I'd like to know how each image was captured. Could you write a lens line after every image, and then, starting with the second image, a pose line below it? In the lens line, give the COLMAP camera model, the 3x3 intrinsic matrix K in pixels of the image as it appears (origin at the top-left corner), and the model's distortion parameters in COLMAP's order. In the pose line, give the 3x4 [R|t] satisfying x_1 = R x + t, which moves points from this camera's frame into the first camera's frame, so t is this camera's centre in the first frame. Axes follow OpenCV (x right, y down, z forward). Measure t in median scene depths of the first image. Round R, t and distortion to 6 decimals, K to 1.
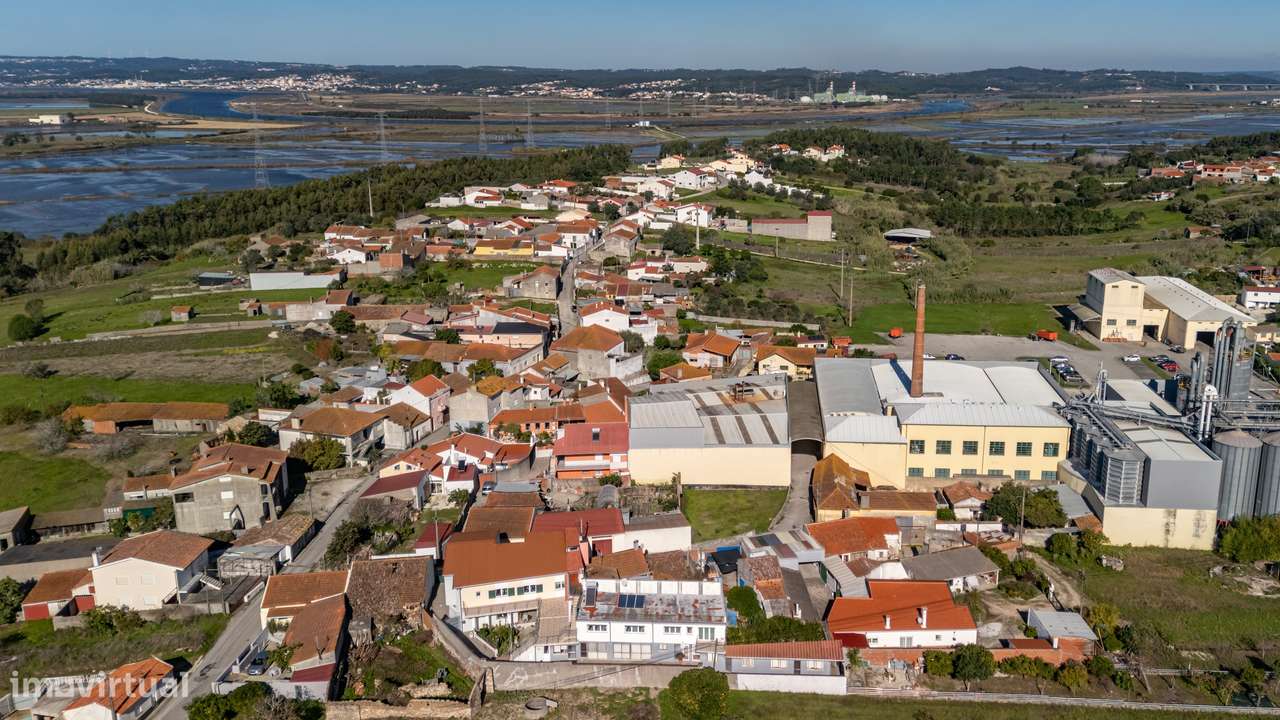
lens RADIAL K [[1058.9, 0, 715.9], [0, 1058.9, 356.1], [0, 0, 1]] dist [0.107297, -0.113663]
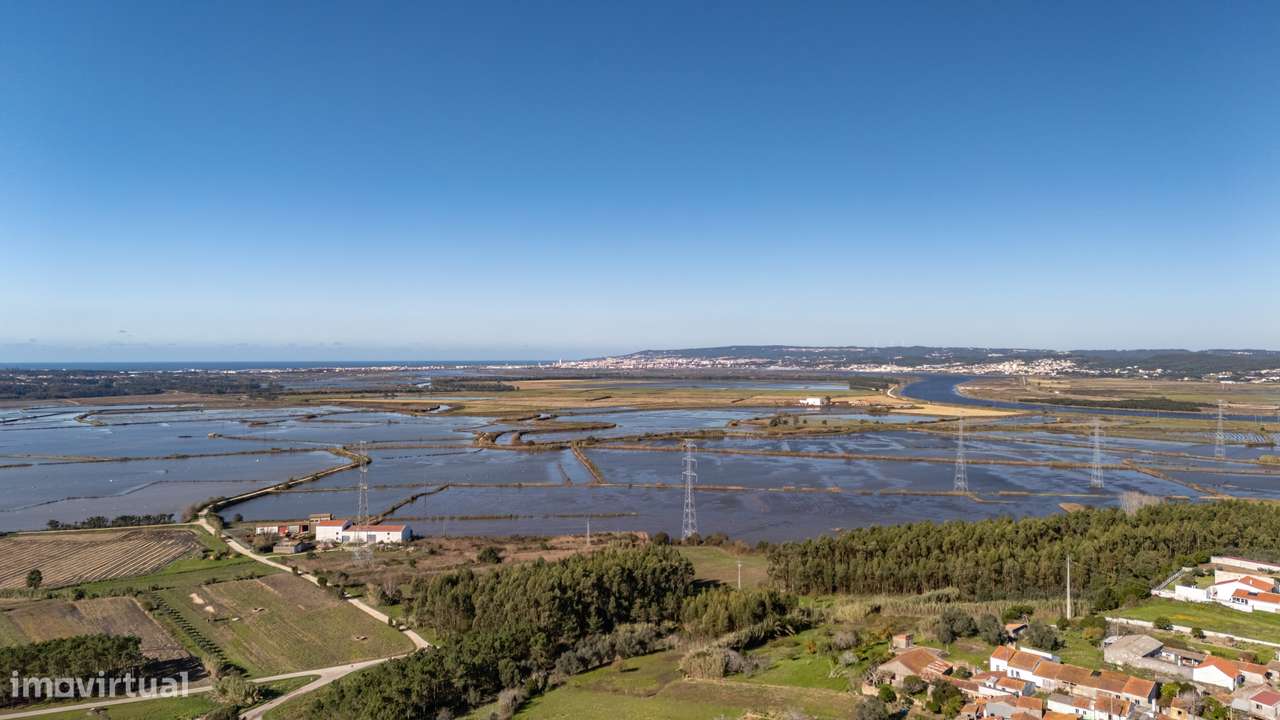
lens RADIAL K [[926.2, 0, 640.0], [0, 926.2, 360.0], [0, 0, 1]] dist [0.105519, -0.096586]
pose [[0.733321, 0.004125, -0.679870, -0.166339], [-0.172430, 0.968415, -0.180111, -0.209272], [0.657654, 0.249309, 0.710870, 0.522367]]
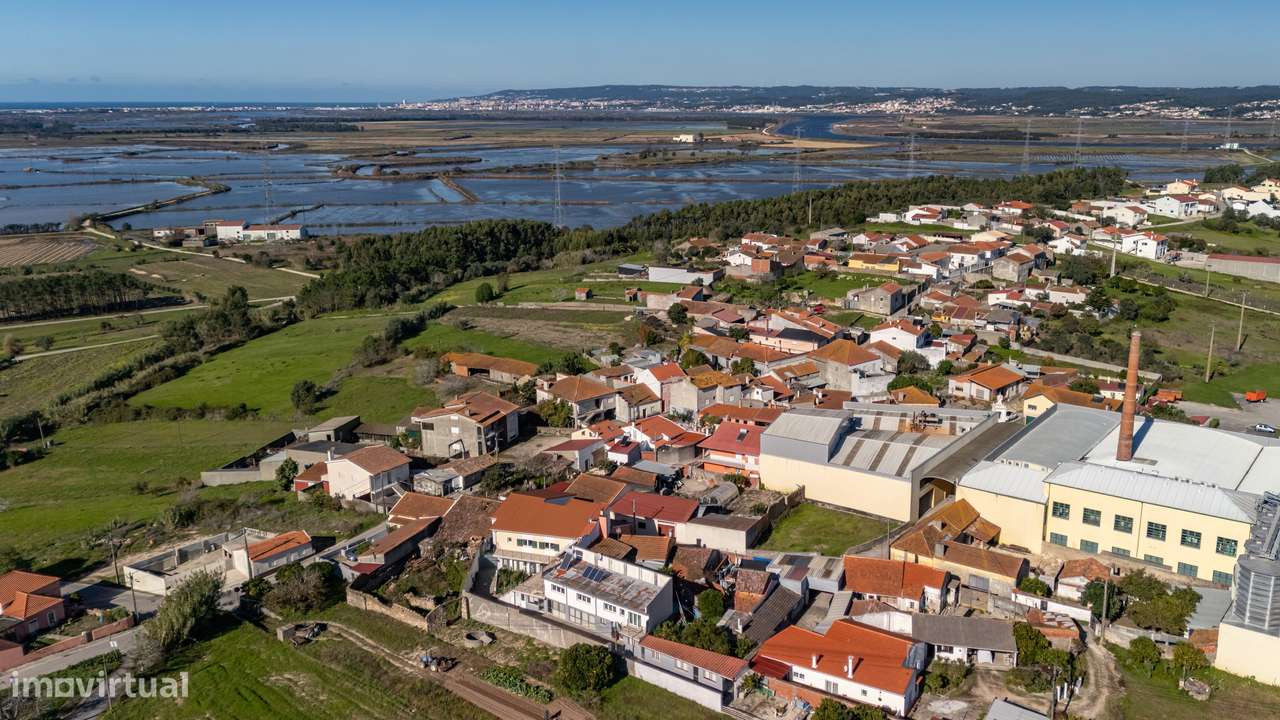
lens RADIAL K [[1039.0, 0, 695.2], [0, 1039.0, 362.4], [0, 0, 1]] dist [0.107398, -0.122045]
pose [[0.843354, 0.130126, -0.521364, 0.252648], [-0.134967, 0.990429, 0.028876, -0.014112], [0.520132, 0.046014, 0.852846, 0.061128]]
